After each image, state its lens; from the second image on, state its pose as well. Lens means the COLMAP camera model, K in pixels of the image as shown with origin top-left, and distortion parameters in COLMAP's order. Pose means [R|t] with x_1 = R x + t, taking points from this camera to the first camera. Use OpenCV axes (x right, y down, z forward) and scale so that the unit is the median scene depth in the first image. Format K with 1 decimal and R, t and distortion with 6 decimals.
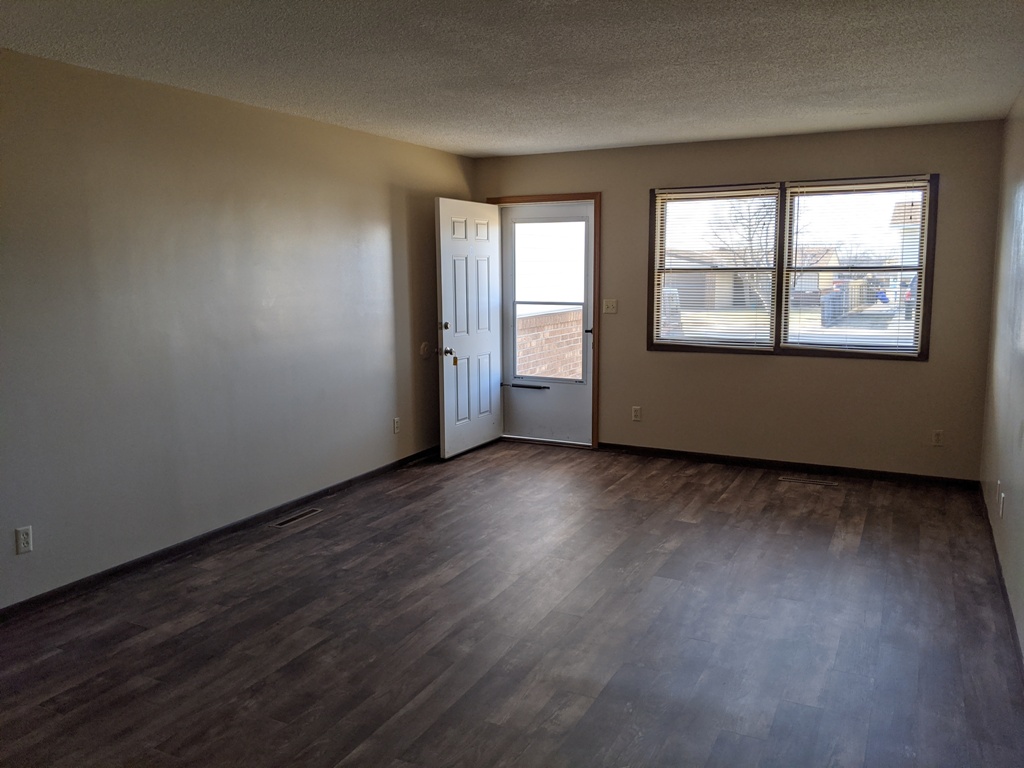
lens RADIAL K [[811.8, 0, 512.0], [0, 811.8, 384.0], [0, 0, 1]] dist [0.000188, -0.006127]
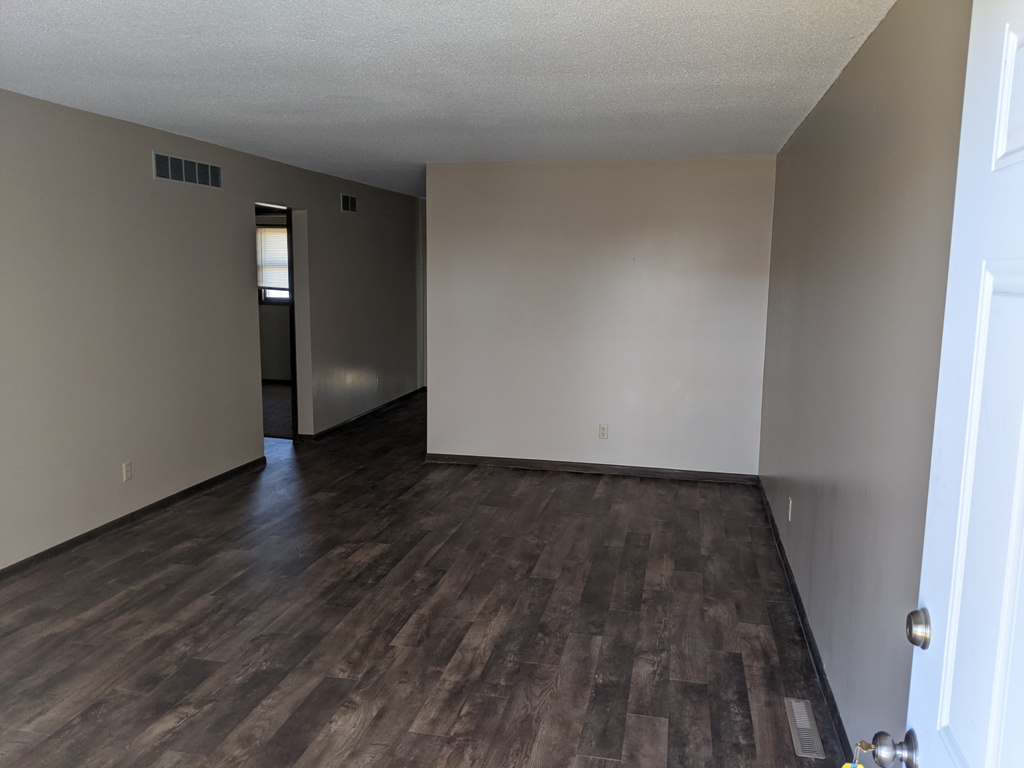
lens RADIAL K [[811.8, 0, 512.0], [0, 811.8, 384.0], [0, 0, 1]] dist [0.000188, -0.006127]
pose [[-0.967777, 0.022604, -0.250792, 0.100330], [-0.049937, 0.958954, 0.279131, -0.288441], [0.246807, 0.282660, -0.926925, 1.841288]]
